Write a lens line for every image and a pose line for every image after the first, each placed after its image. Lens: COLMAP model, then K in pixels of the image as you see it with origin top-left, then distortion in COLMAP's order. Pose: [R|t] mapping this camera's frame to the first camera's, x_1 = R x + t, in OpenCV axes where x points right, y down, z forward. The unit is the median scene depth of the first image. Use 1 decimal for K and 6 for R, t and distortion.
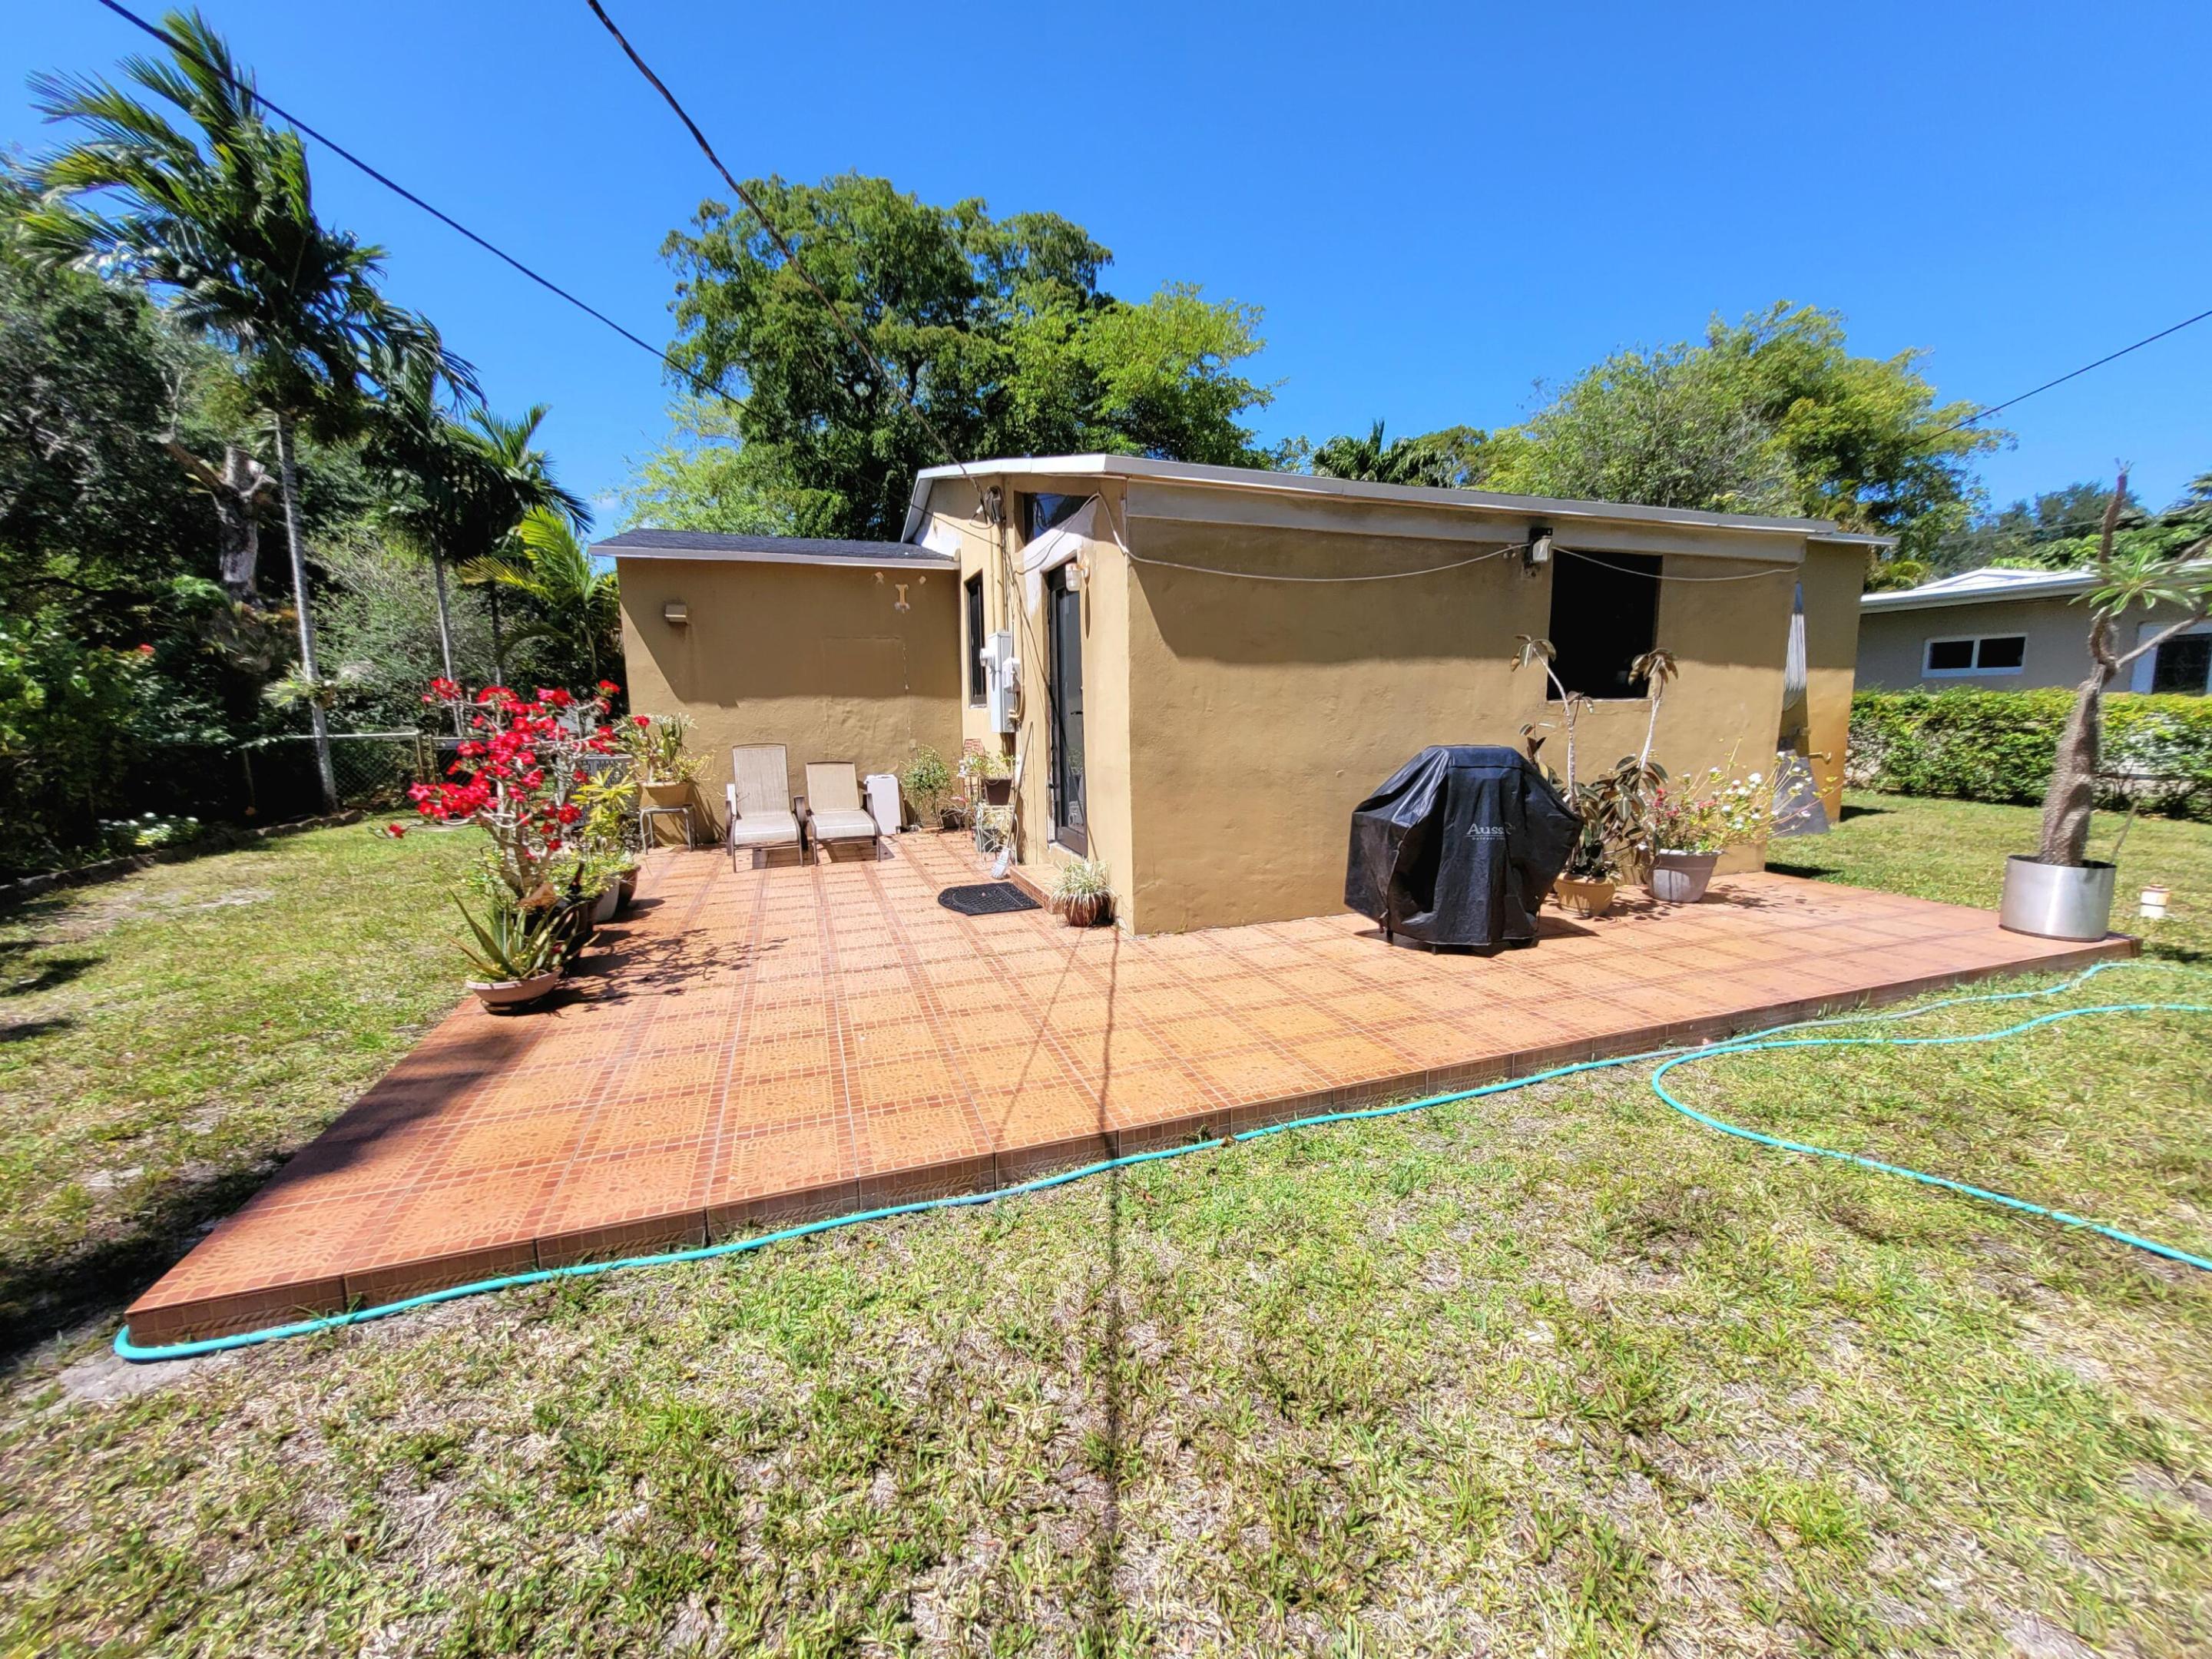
lens RADIAL K [[887.8, 0, 1109.8], [0, 887.8, 818.7], [0, 0, 1]] dist [0.001559, -0.000007]
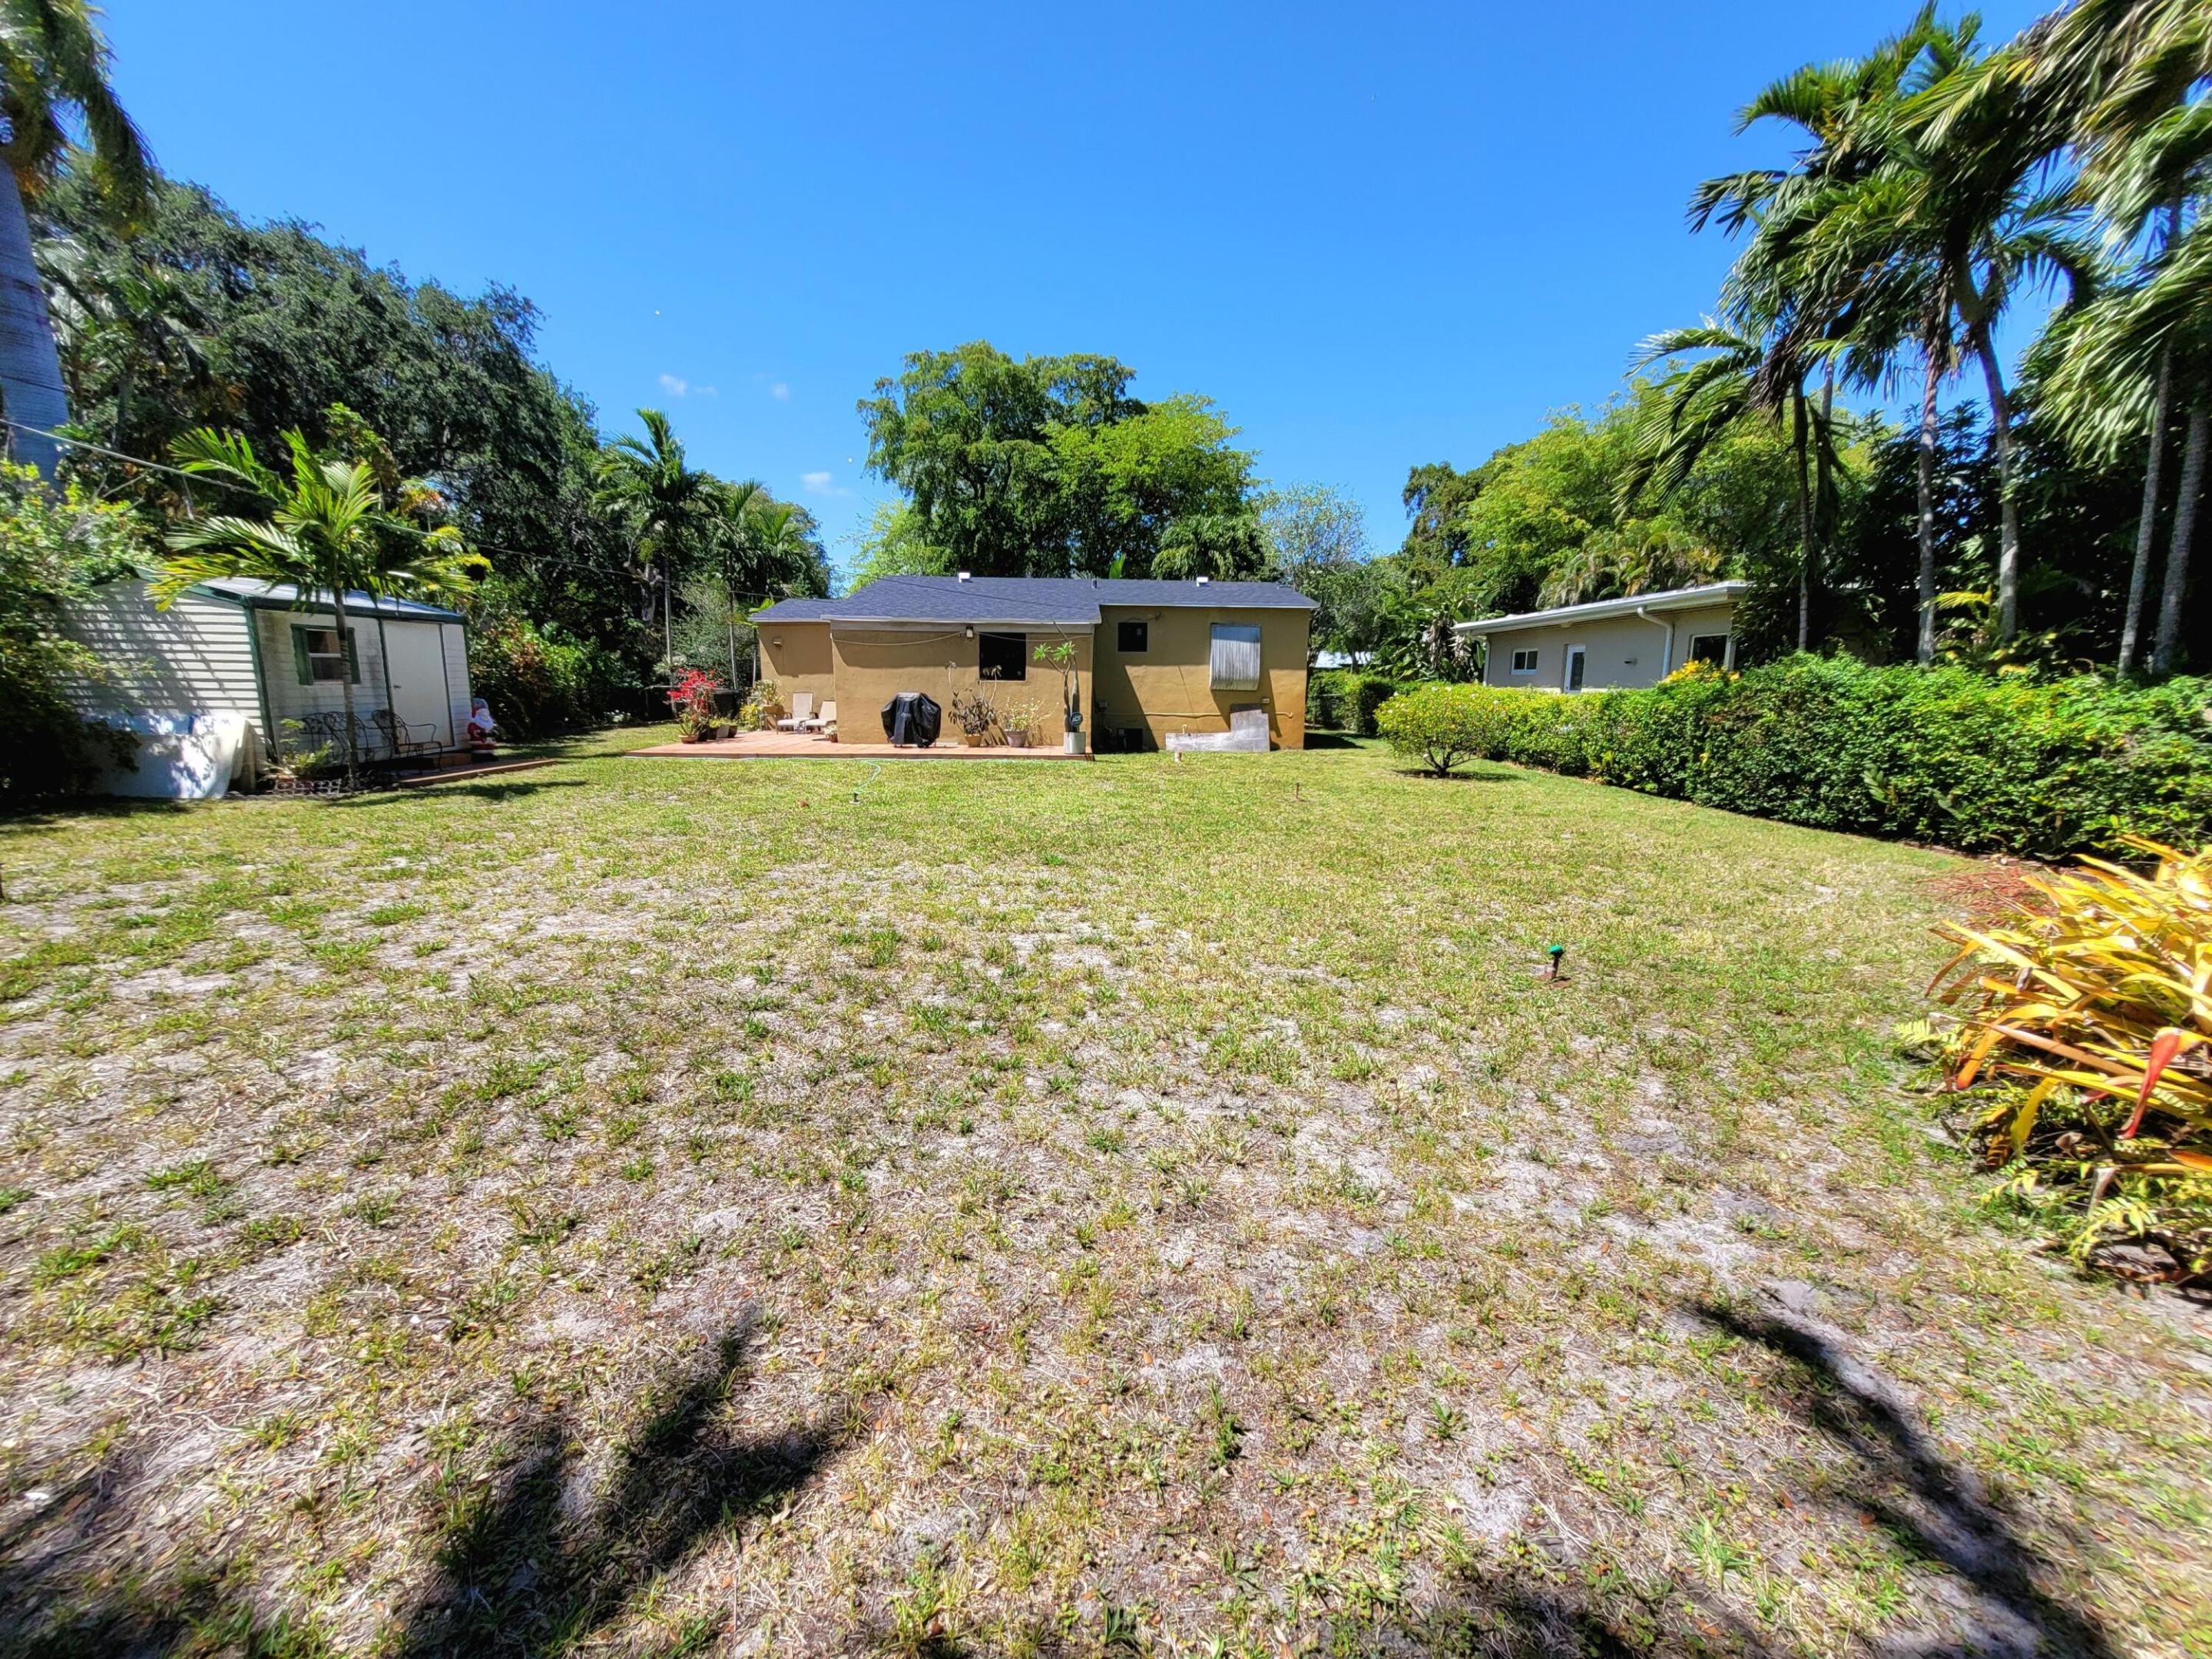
lens RADIAL K [[887.8, 0, 1109.8], [0, 887.8, 818.7], [0, 0, 1]] dist [0.001559, -0.000007]
pose [[0.953667, 0.067524, -0.293189, 0.916106], [-0.059517, 0.997572, 0.036155, 0.101770], [0.294919, -0.017030, 0.955371, -0.899589]]
